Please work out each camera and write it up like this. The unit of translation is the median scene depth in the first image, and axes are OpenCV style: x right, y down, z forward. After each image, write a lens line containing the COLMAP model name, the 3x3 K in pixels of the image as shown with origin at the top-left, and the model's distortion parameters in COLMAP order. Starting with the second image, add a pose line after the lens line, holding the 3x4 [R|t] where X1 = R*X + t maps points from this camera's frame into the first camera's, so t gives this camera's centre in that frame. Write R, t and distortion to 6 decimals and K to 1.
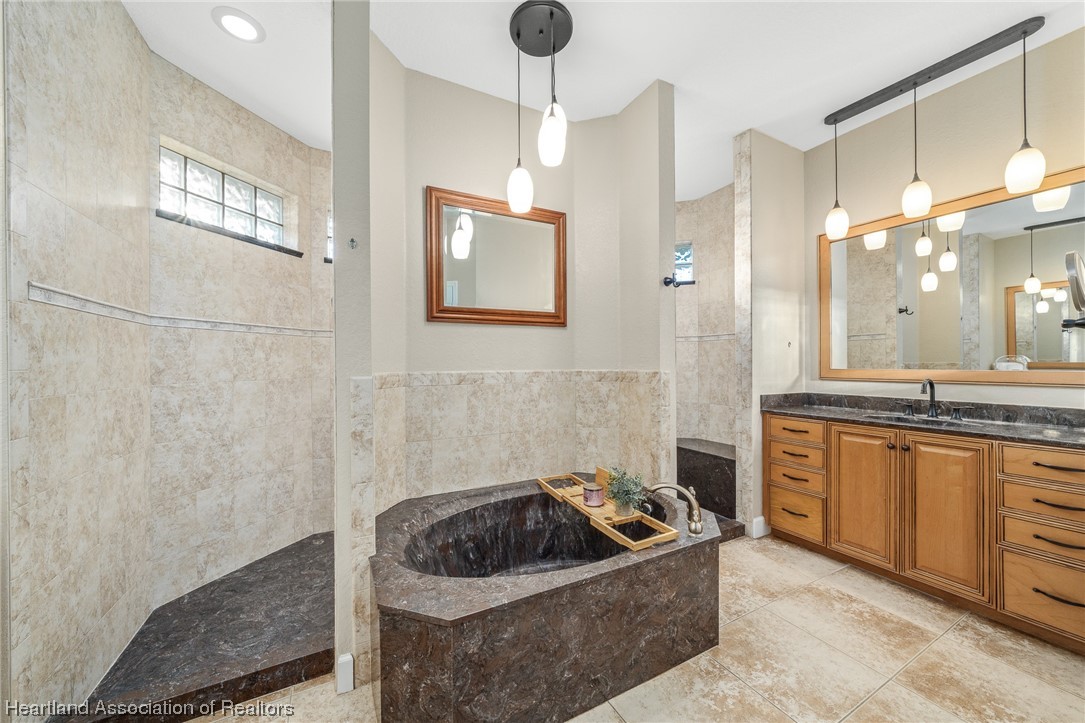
lens RADIAL K [[375.1, 0, 544.8], [0, 375.1, 360.9], [0, 0, 1]] dist [-0.008874, 0.000923]
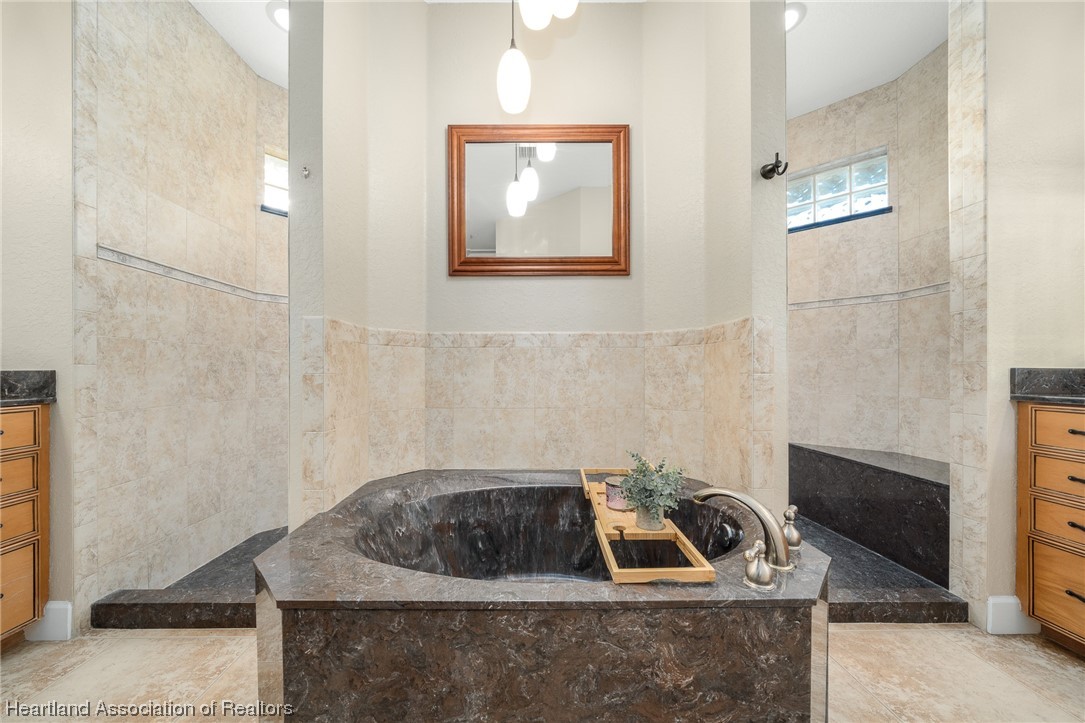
lens RADIAL K [[375.1, 0, 536.4], [0, 375.1, 370.6], [0, 0, 1]] dist [-0.008874, 0.000923]
pose [[0.890297, -0.000405, -0.455380, 0.304843], [0.002831, 0.999985, 0.004644, 0.127469], [0.455372, -0.005423, 0.890285, 0.316260]]
